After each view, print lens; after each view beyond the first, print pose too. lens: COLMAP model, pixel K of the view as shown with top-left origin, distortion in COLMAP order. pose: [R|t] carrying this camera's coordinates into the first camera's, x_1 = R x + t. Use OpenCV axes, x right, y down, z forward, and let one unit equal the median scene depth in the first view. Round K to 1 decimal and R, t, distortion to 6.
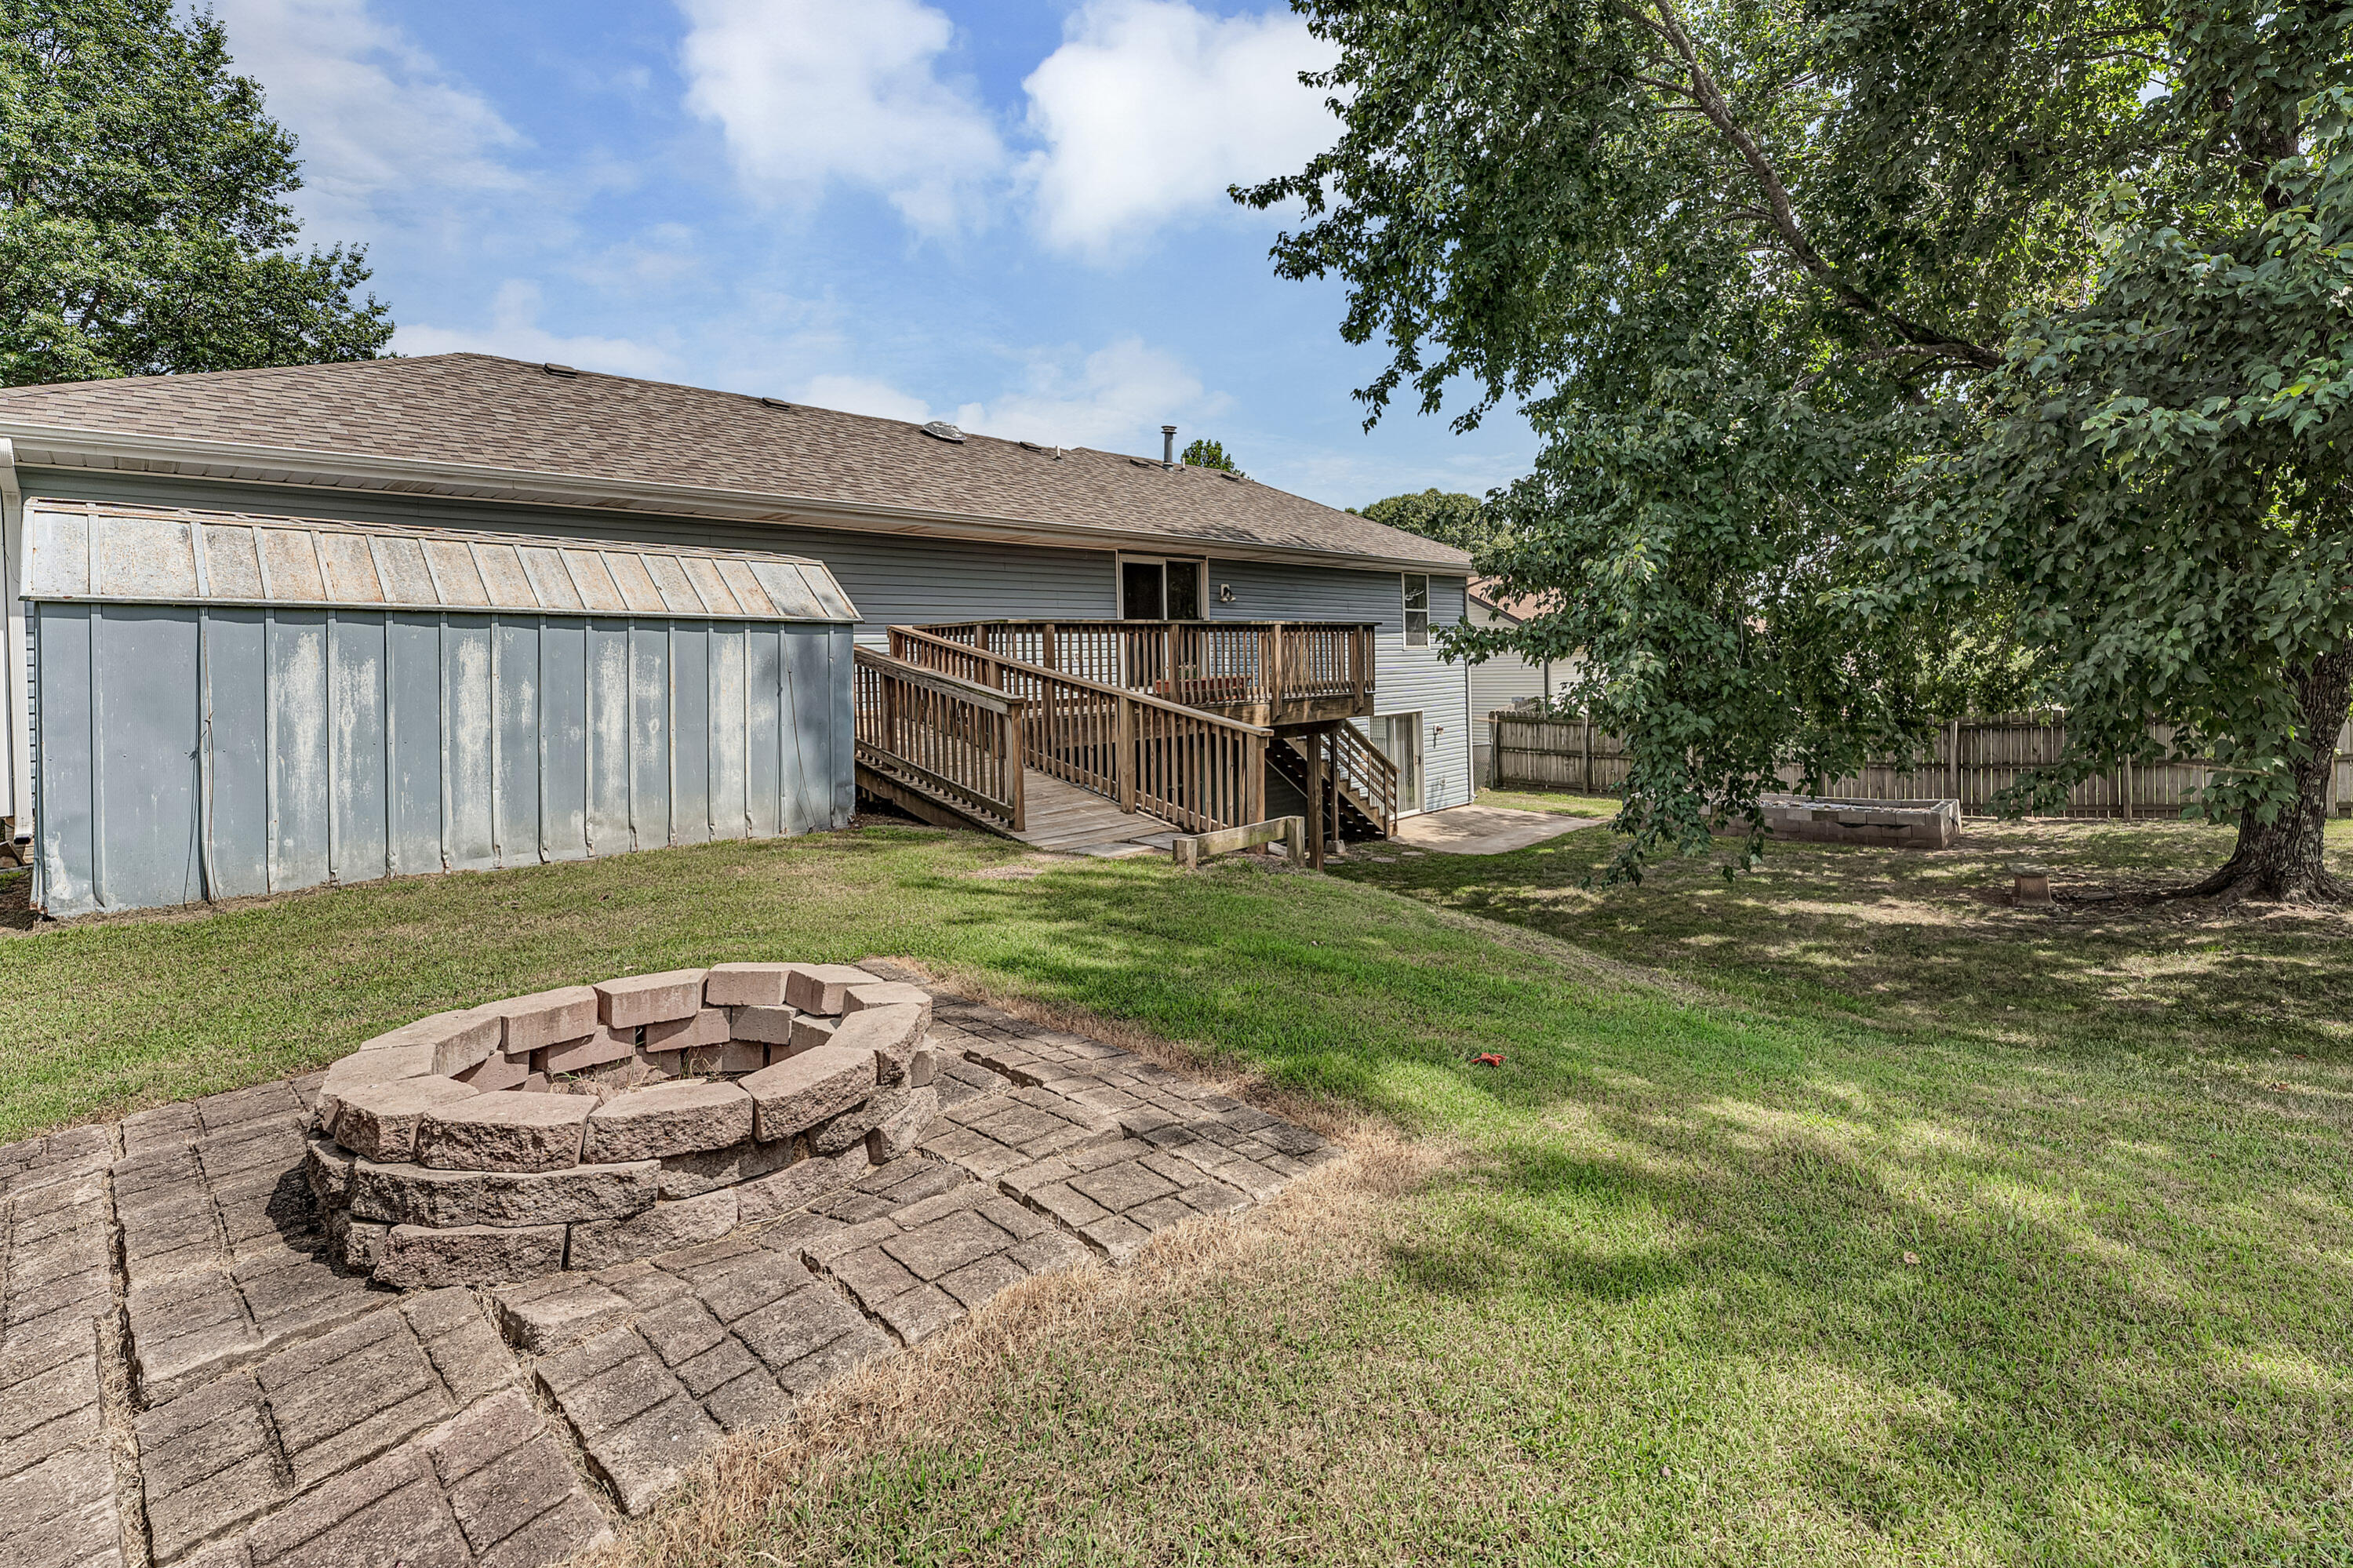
lens RADIAL K [[930.3, 0, 1179.0], [0, 930.3, 660.1], [0, 0, 1]] dist [-0.021267, -0.000063]
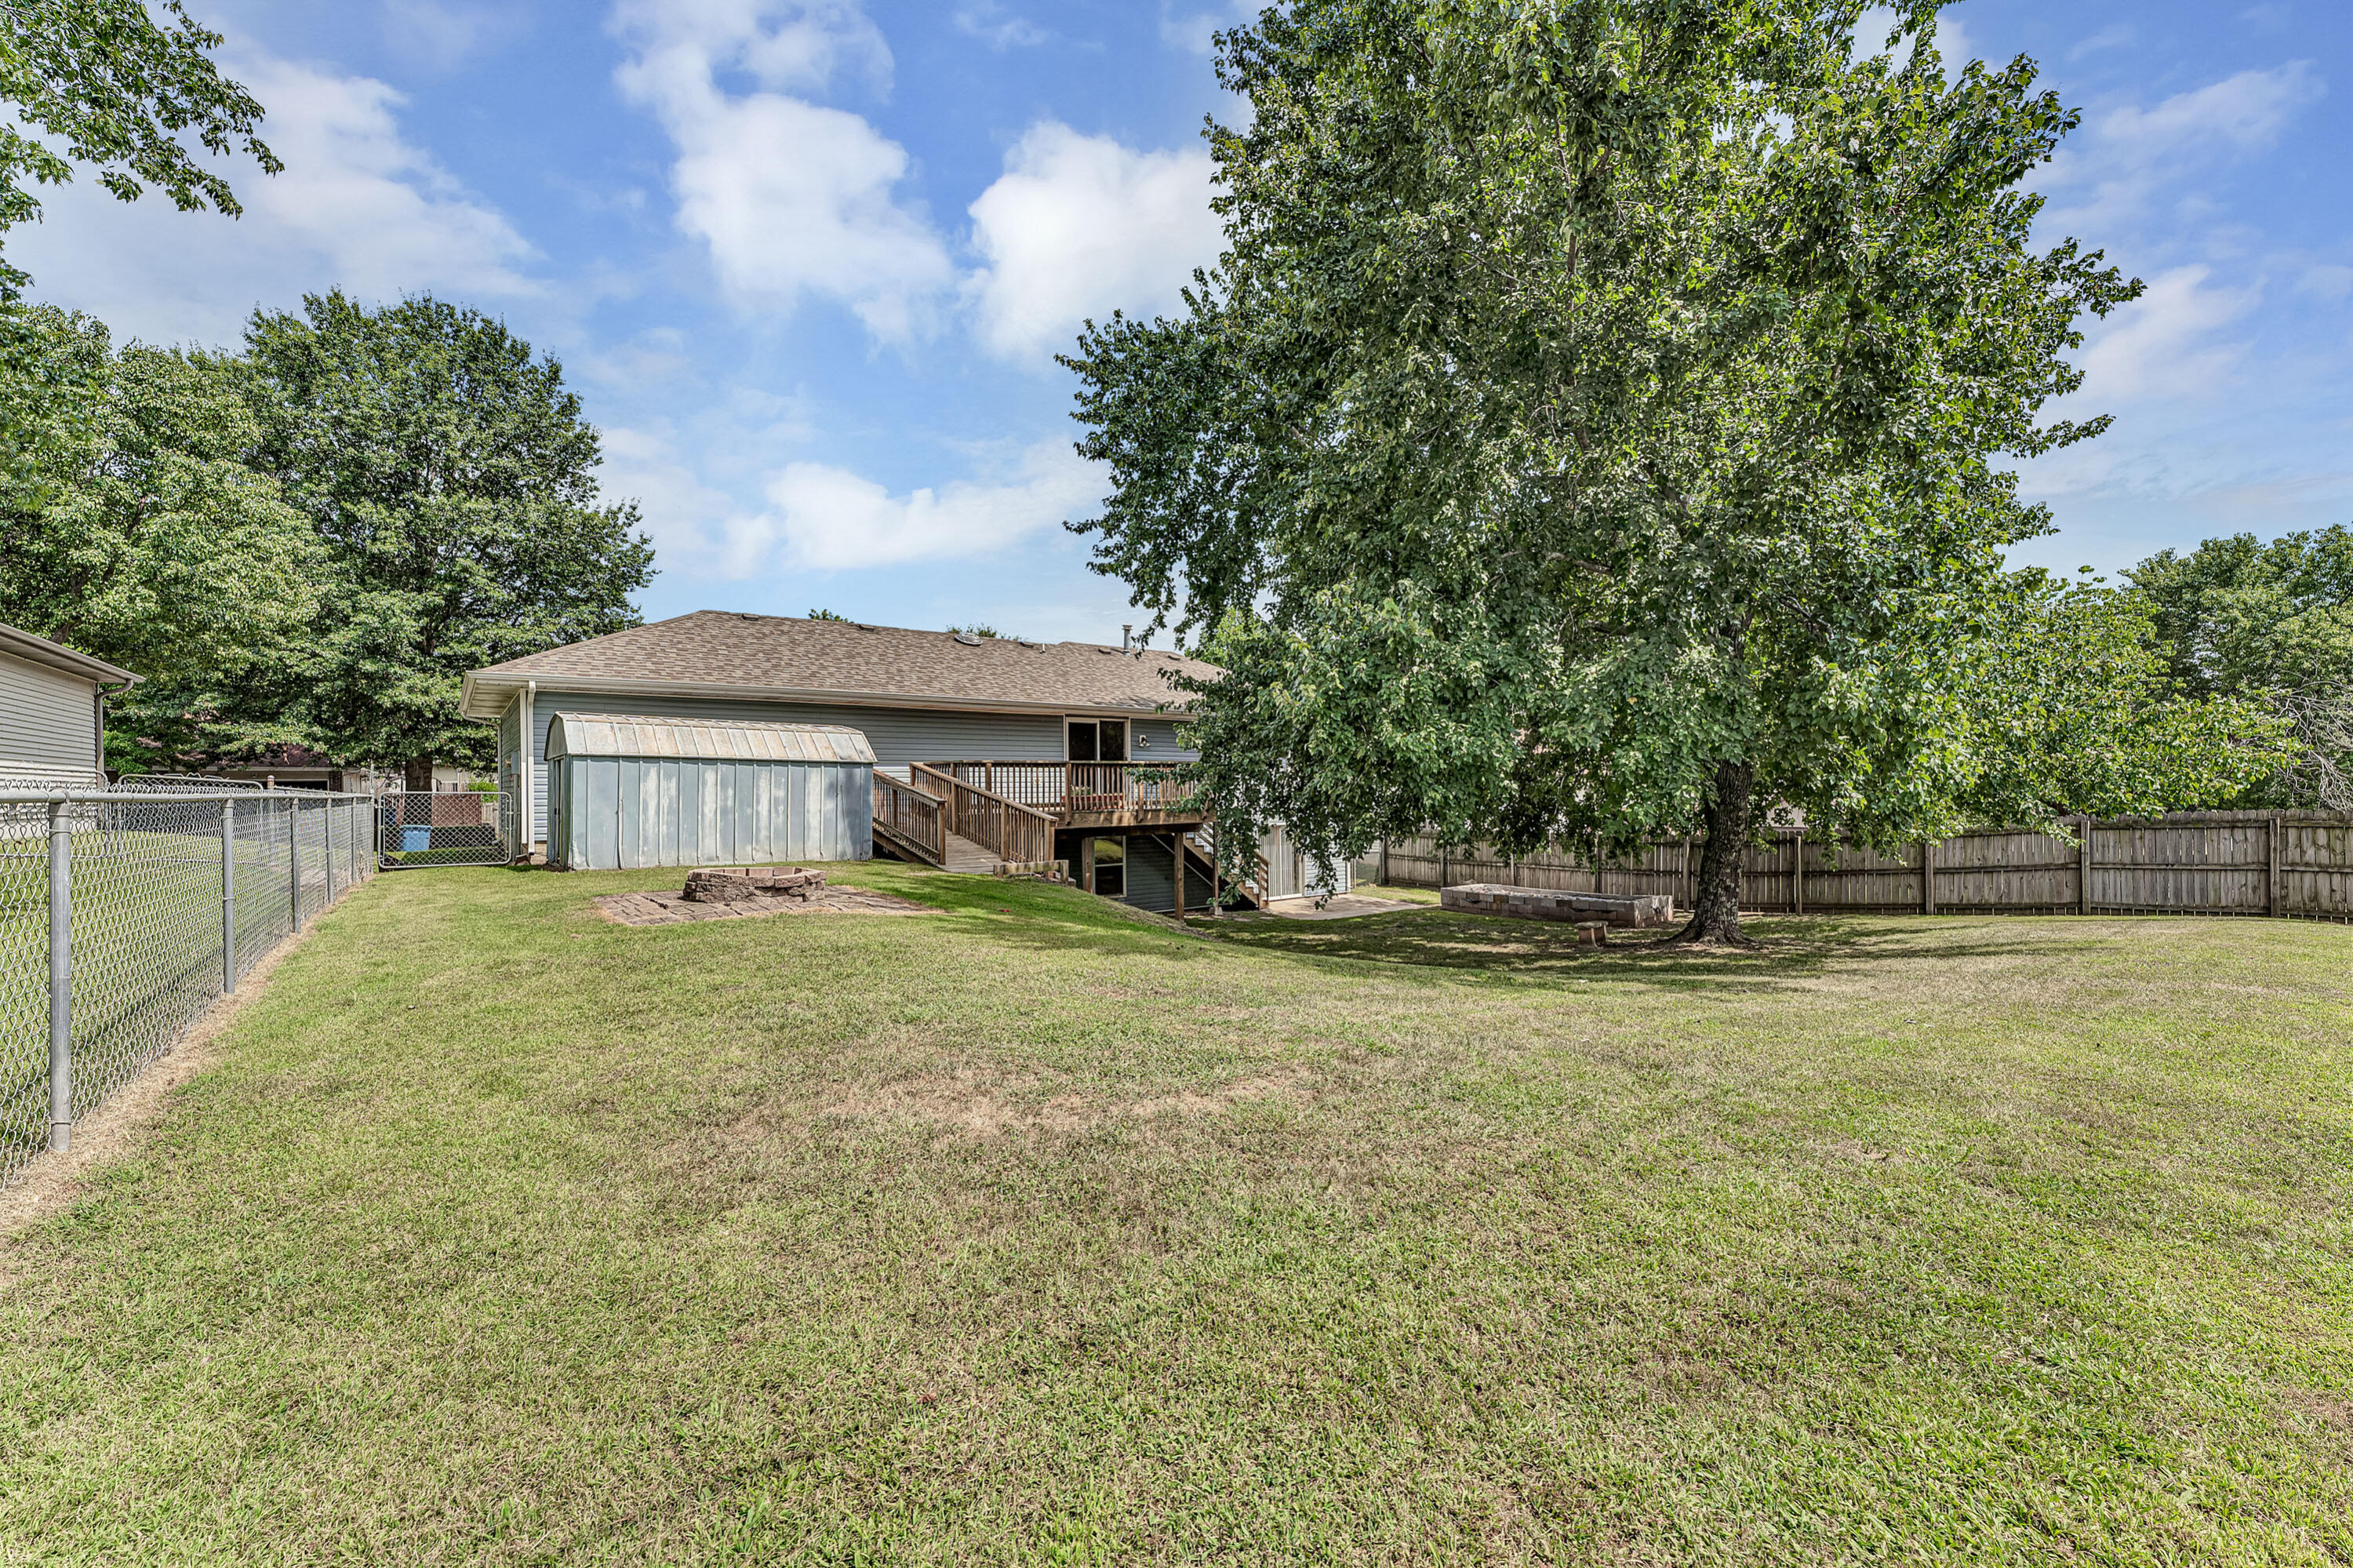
lens RADIAL K [[964.7, 0, 1176.5], [0, 964.7, 784.0], [0, 0, 1]] dist [-0.056220, 0.000014]
pose [[0.983788, 0.014444, -0.178752, 0.469856], [-0.015003, 0.999886, -0.001774, 0.000144], [0.178706, 0.004427, 0.983893, -0.660735]]
